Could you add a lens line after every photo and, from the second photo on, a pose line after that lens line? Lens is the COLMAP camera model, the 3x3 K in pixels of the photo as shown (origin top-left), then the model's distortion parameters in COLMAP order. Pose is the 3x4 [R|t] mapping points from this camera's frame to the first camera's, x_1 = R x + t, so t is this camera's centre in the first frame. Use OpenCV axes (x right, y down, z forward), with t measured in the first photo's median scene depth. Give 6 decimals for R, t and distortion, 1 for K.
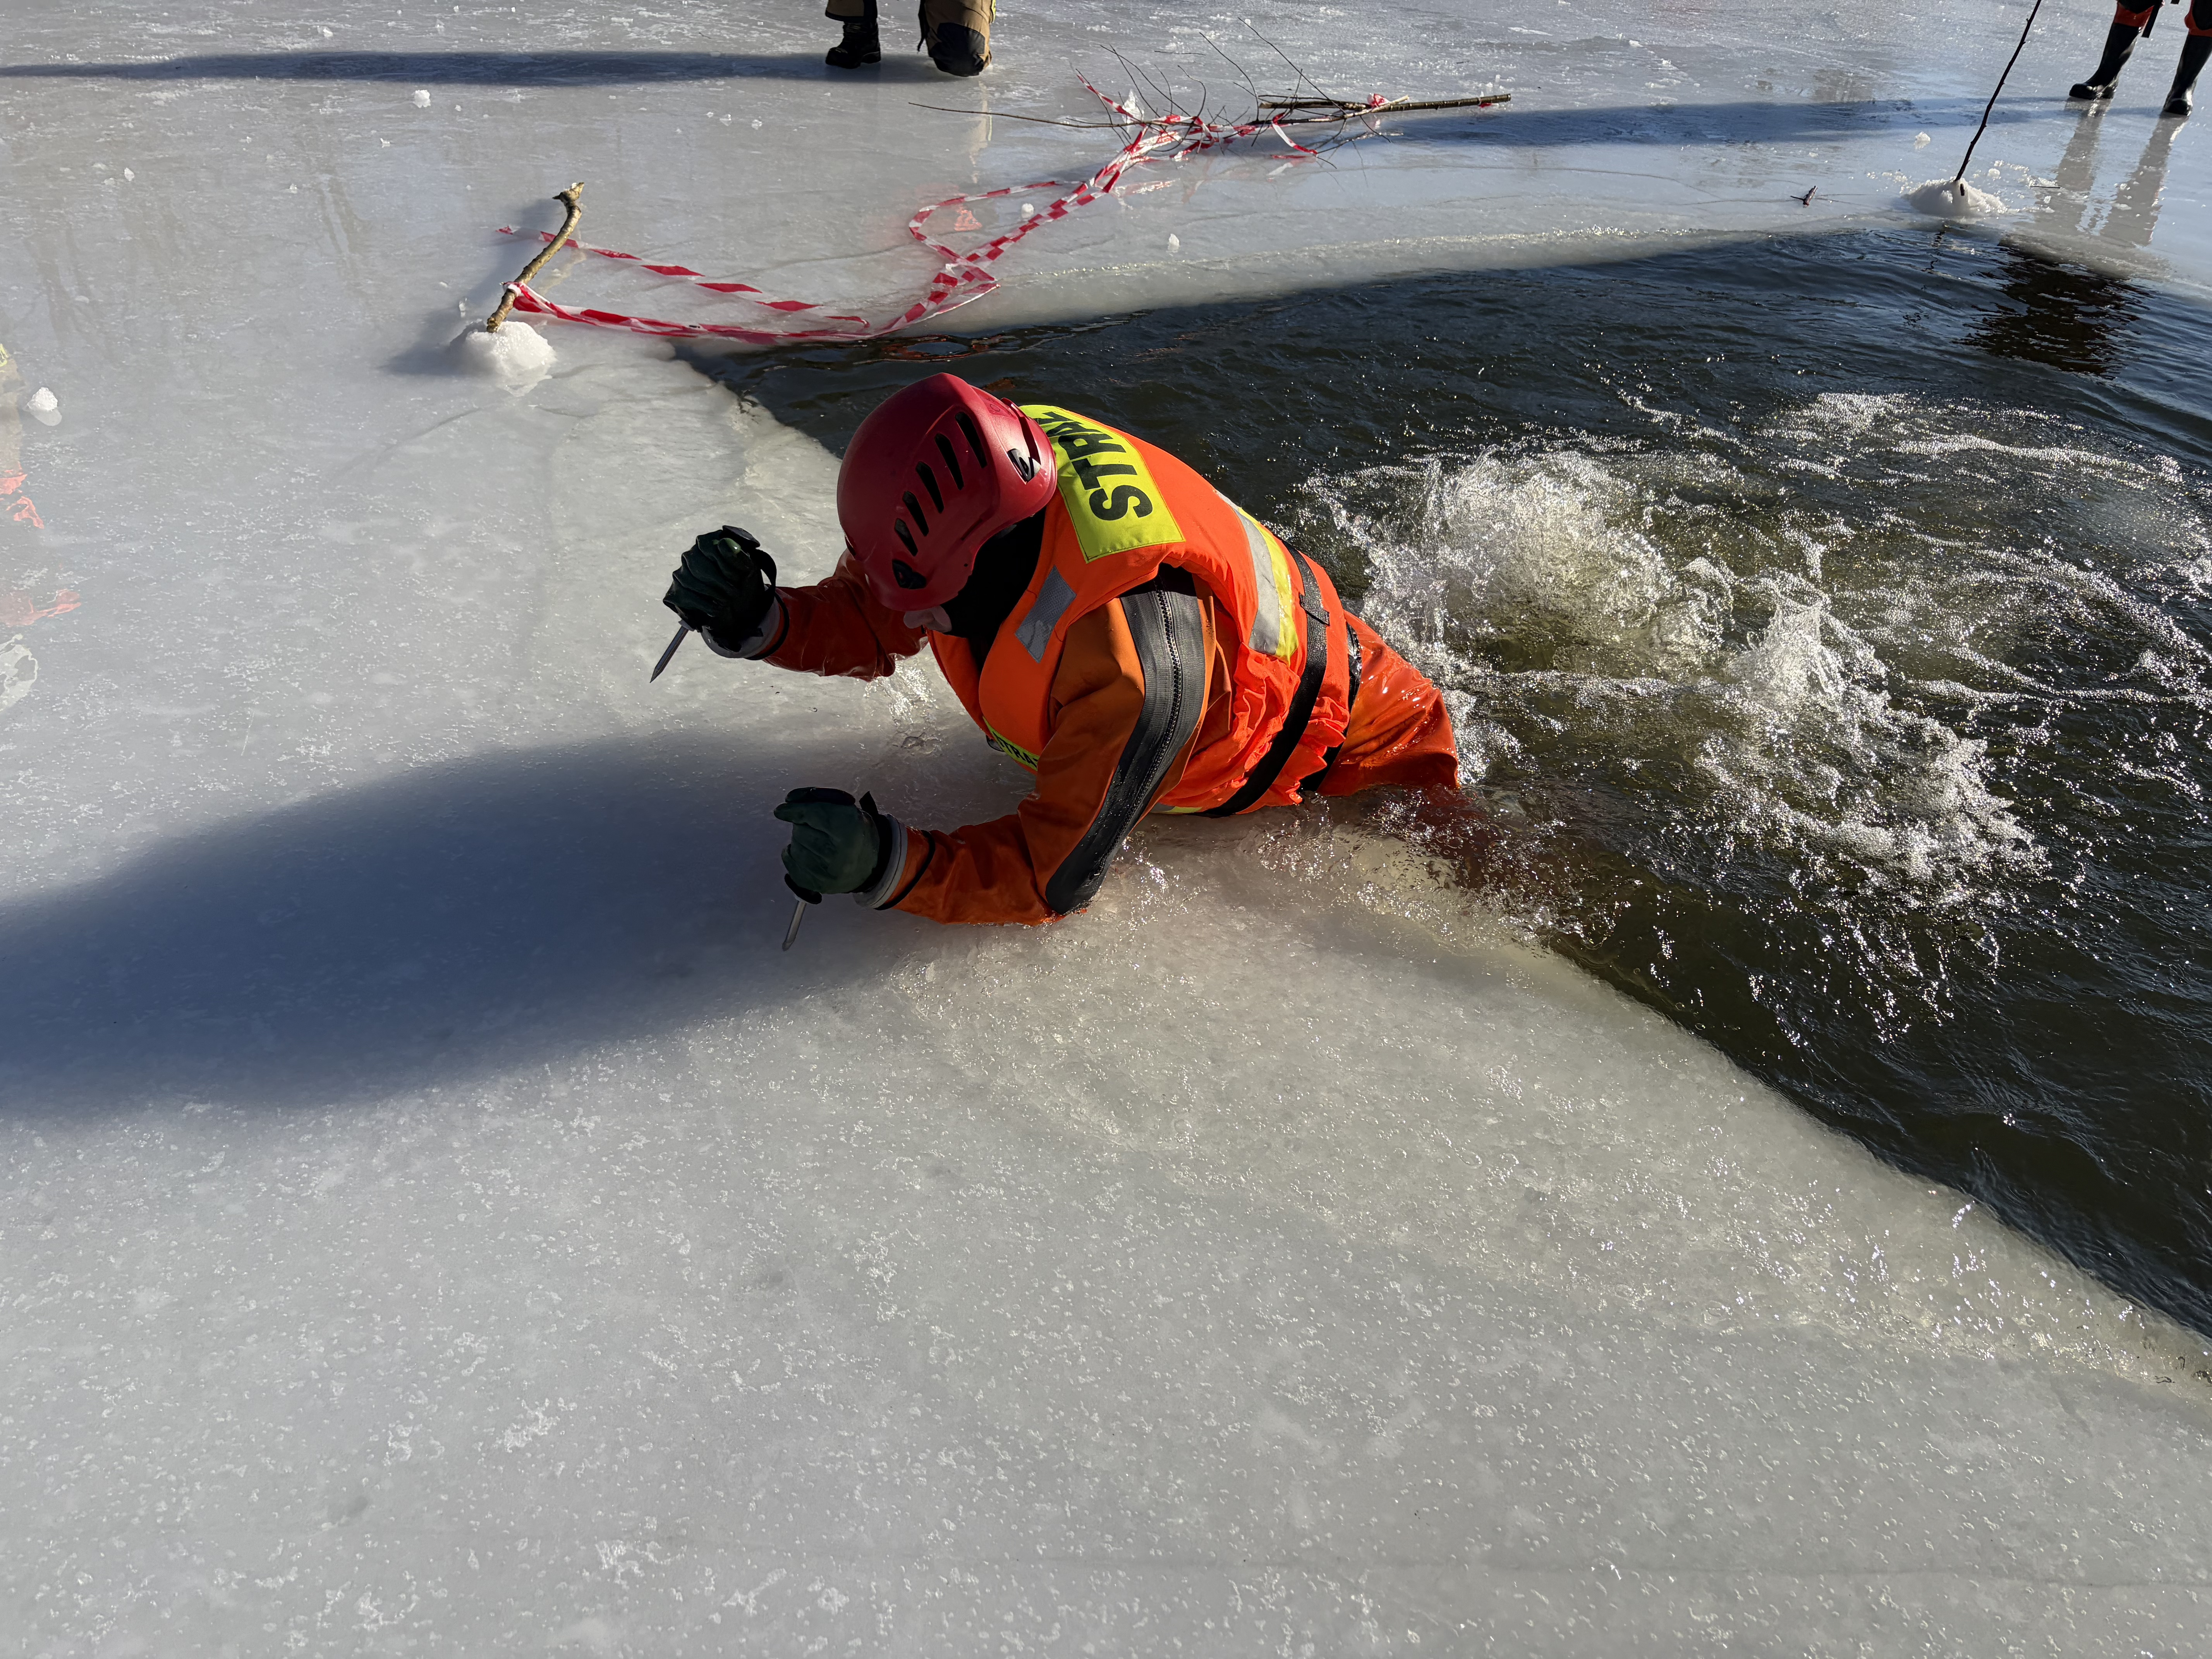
lens RADIAL K [[1681.2, 0, 1108.2], [0, 1681.2, 827.7], [0, 0, 1]] dist [0.028116, -0.022086]
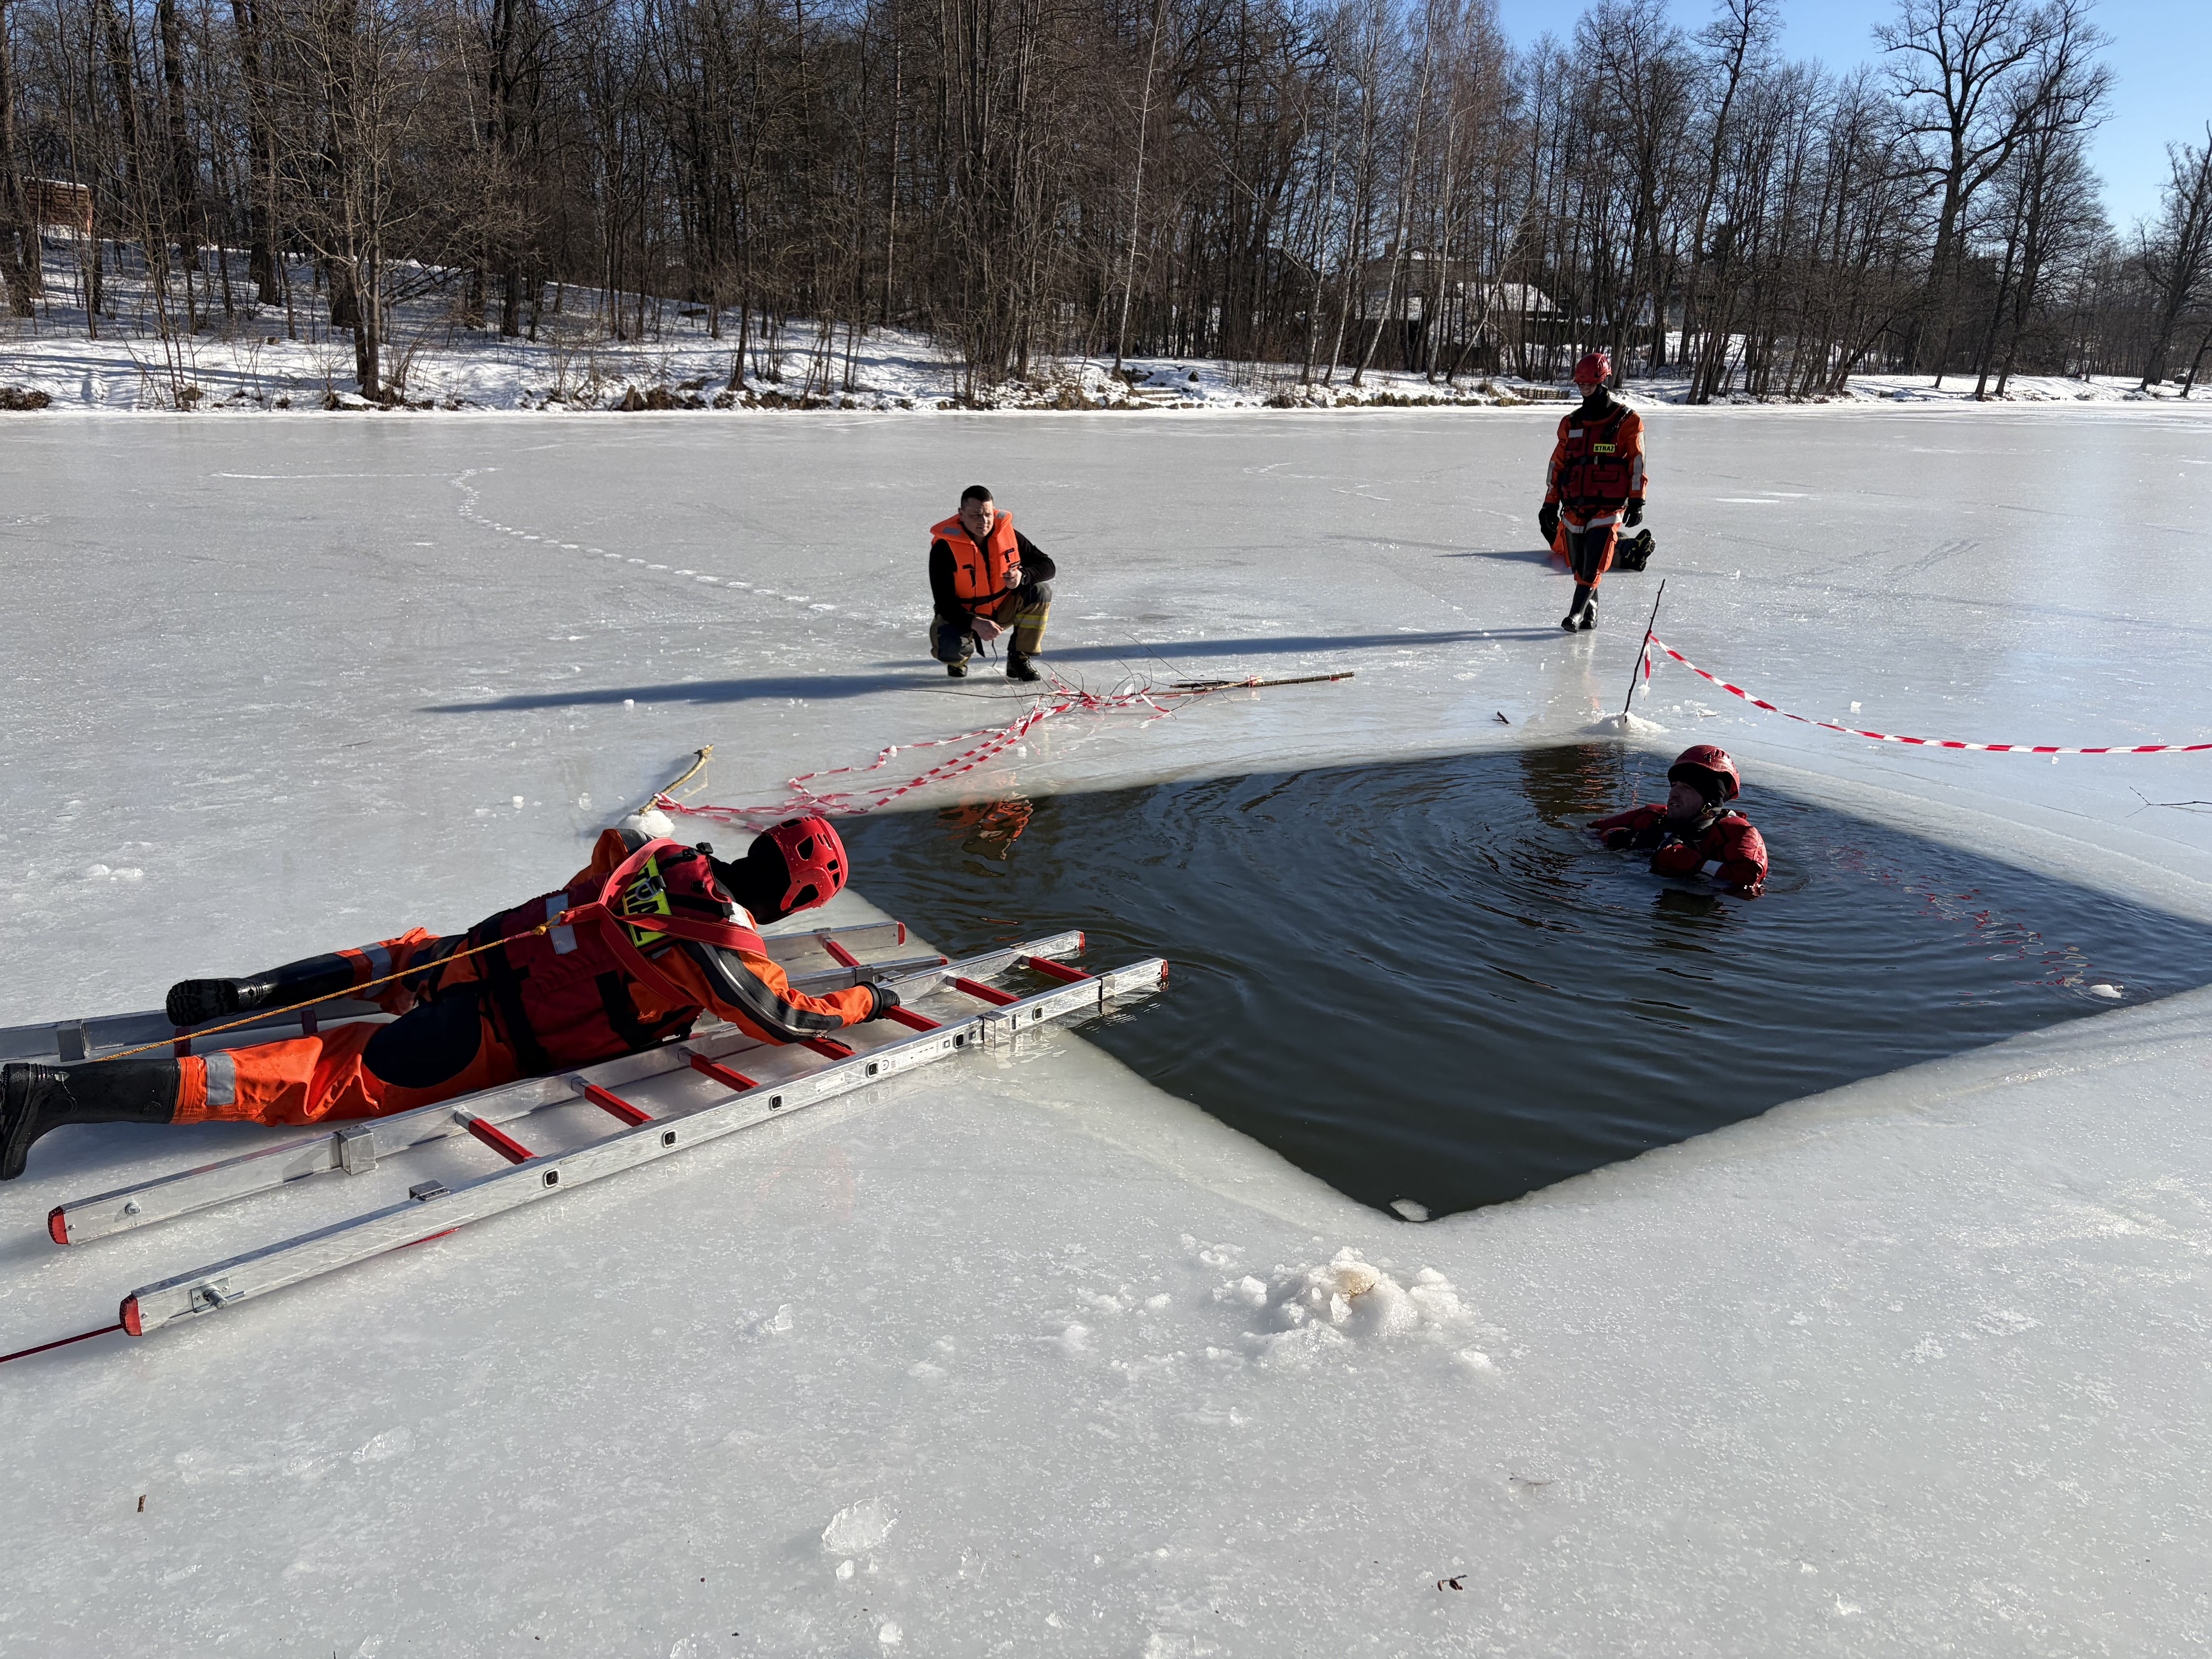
lens RADIAL K [[1681.2, 0, 1104.3], [0, 1681.2, 829.0], [0, 0, 1]] dist [0.028116, -0.022086]
pose [[0.994589, -0.032605, -0.098637, 0.212314], [-0.001152, 0.945949, -0.324313, 0.211675], [0.103880, 0.322672, 0.940793, -0.442561]]
